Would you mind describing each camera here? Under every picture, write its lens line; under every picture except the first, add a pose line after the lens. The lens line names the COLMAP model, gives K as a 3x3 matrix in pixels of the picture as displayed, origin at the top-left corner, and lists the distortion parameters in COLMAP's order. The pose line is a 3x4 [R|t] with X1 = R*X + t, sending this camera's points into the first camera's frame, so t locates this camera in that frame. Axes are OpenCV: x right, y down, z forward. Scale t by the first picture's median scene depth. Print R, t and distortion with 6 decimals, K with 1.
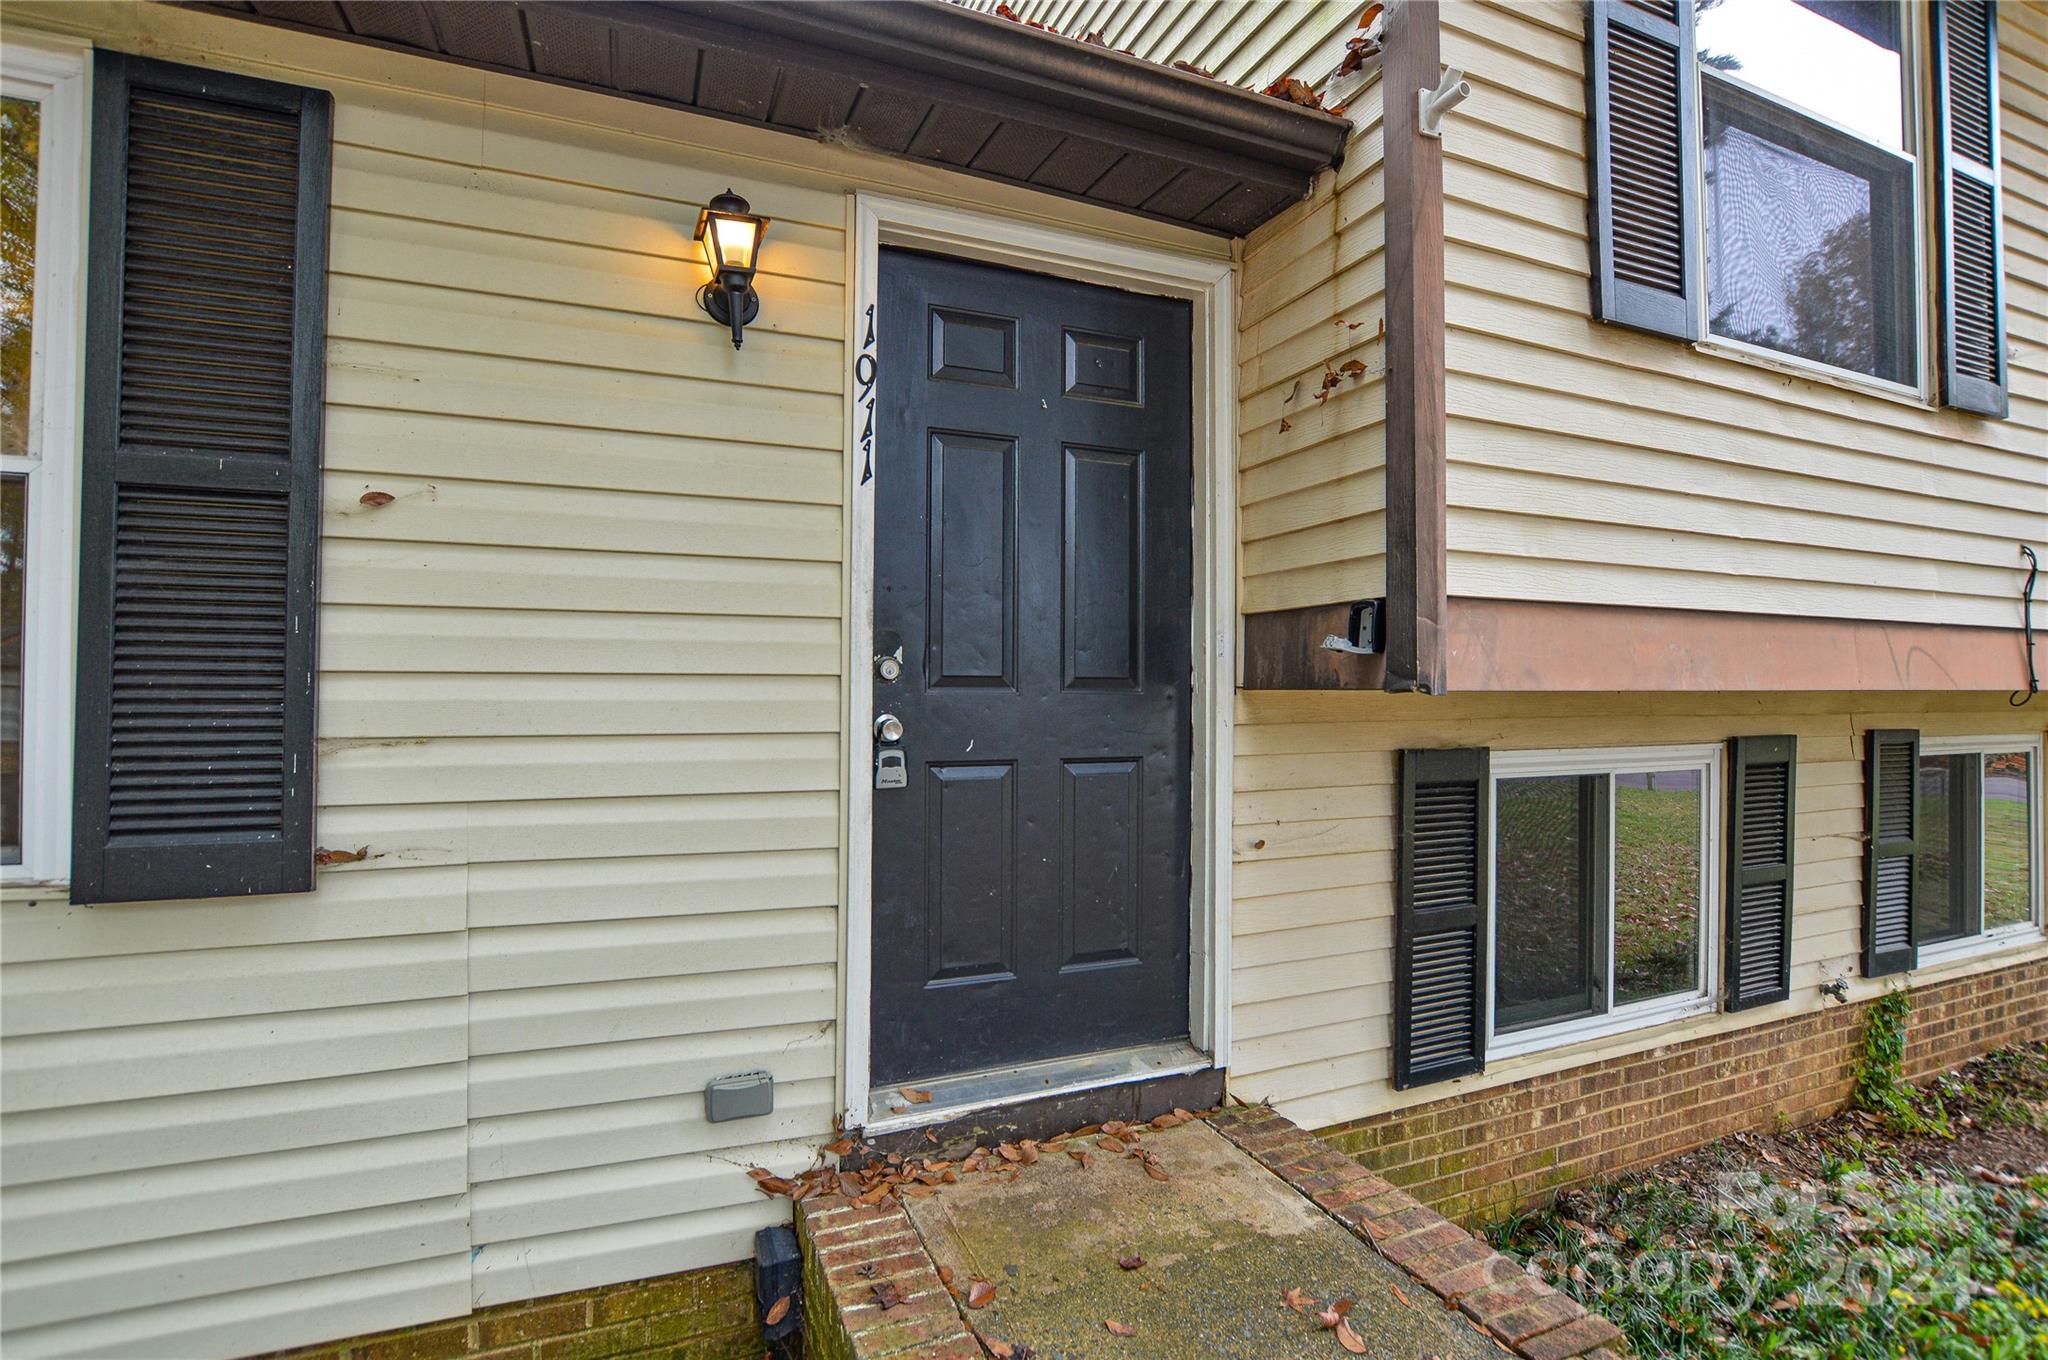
lens RADIAL K [[929.6, 0, 1014.6], [0, 929.6, 673.2], [0, 0, 1]] dist [-0.027488, 0.000075]
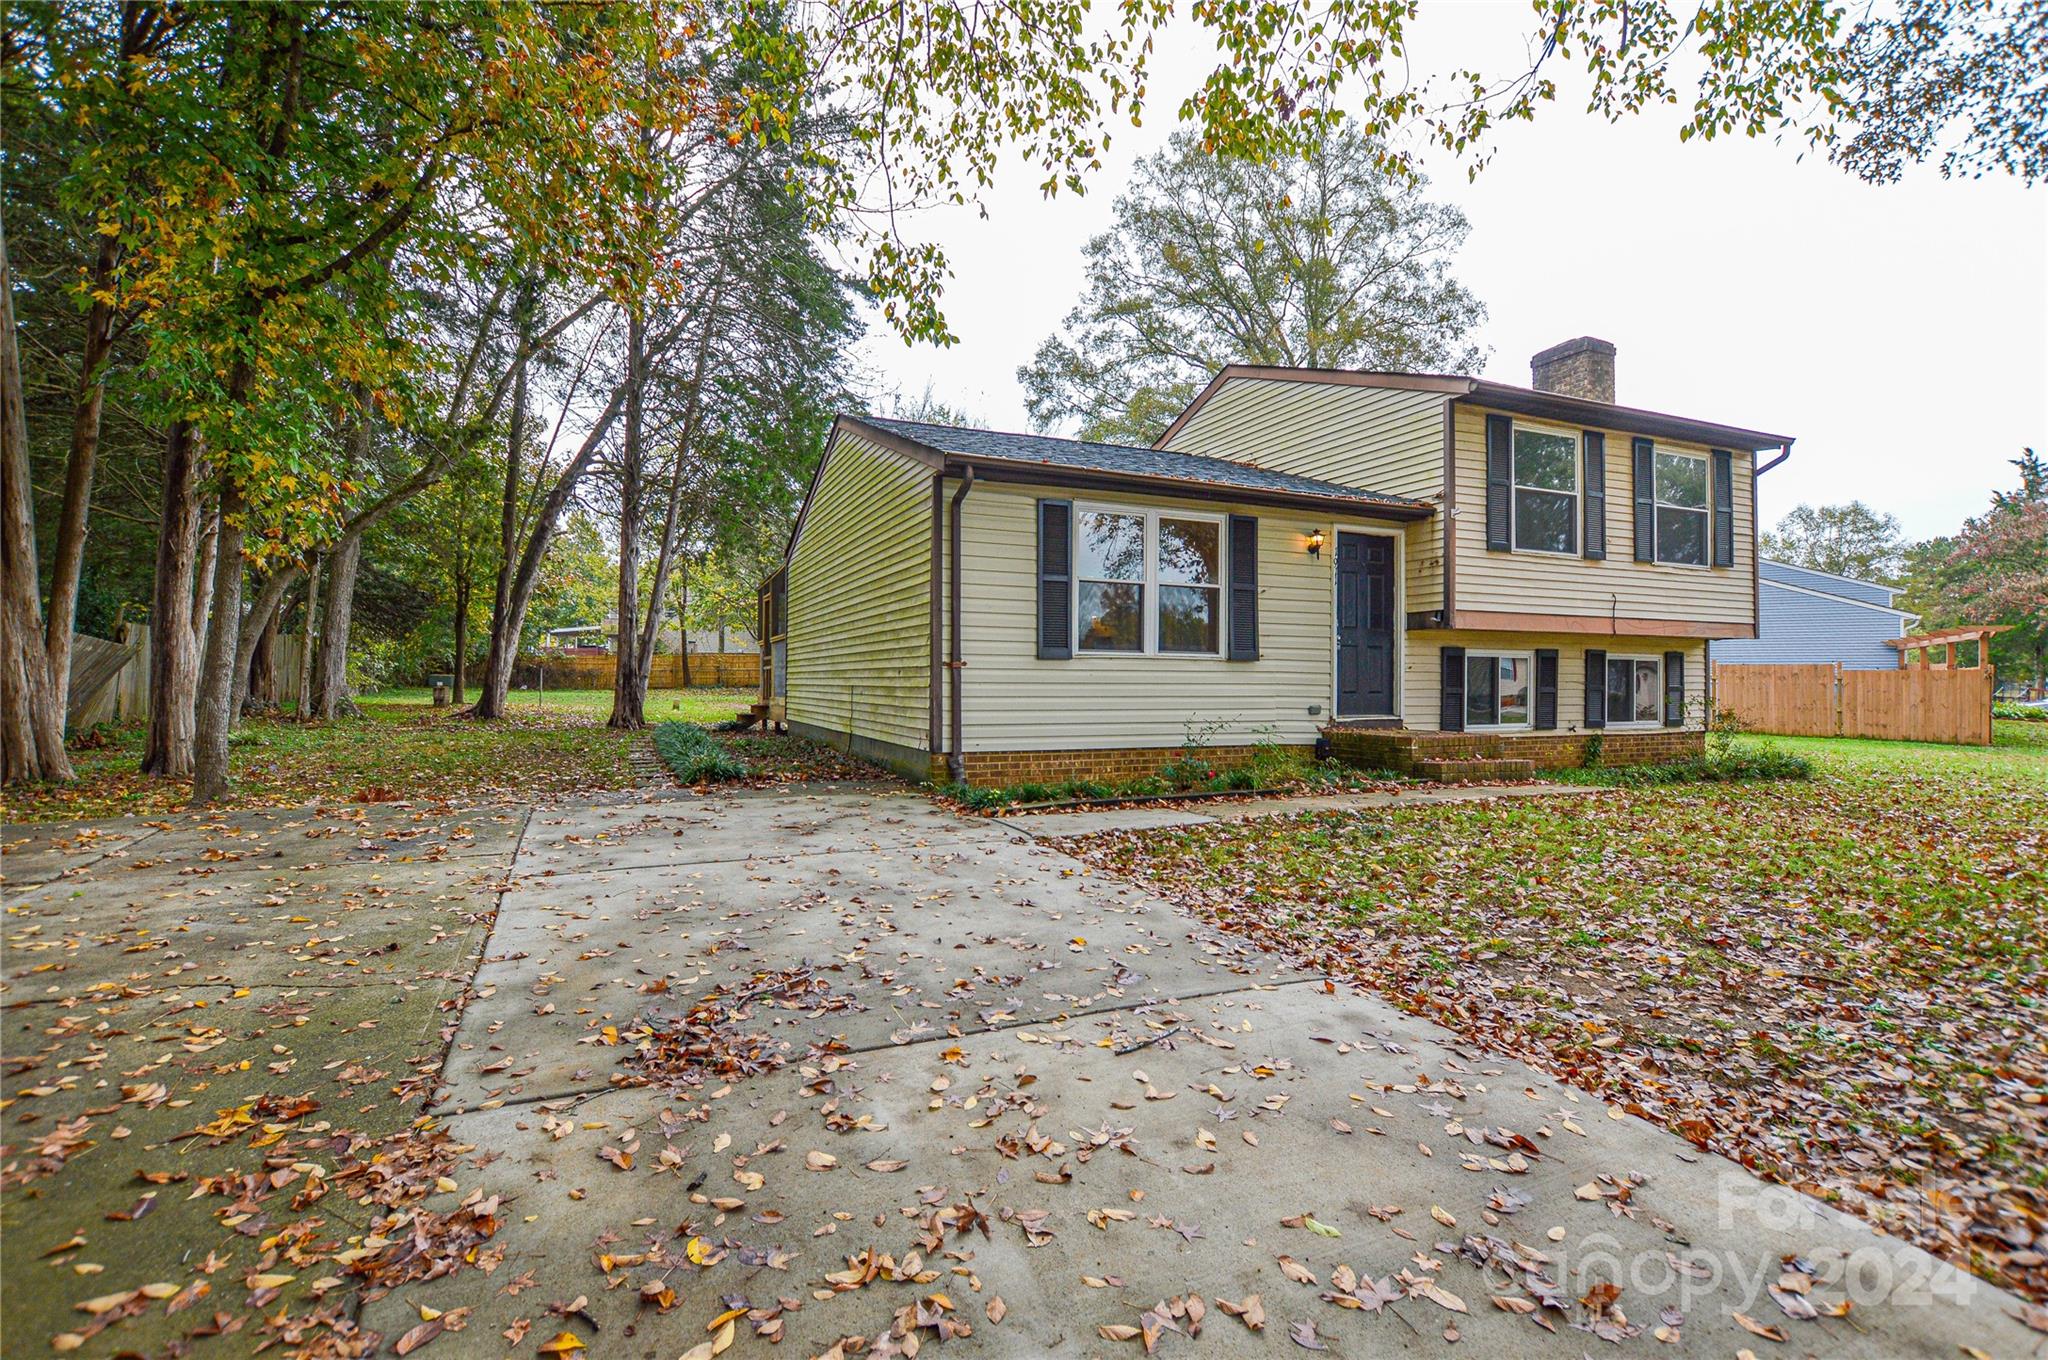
lens RADIAL K [[929.6, 0, 1012.6], [0, 929.6, 677.4], [0, 0, 1]] dist [-0.027488, 0.000075]
pose [[0.999964, 0.000855, 0.008402, -1.870625], [-0.000922, 0.999968, 0.007920, 0.234729], [-0.008395, -0.007927, 0.999933, -3.774616]]
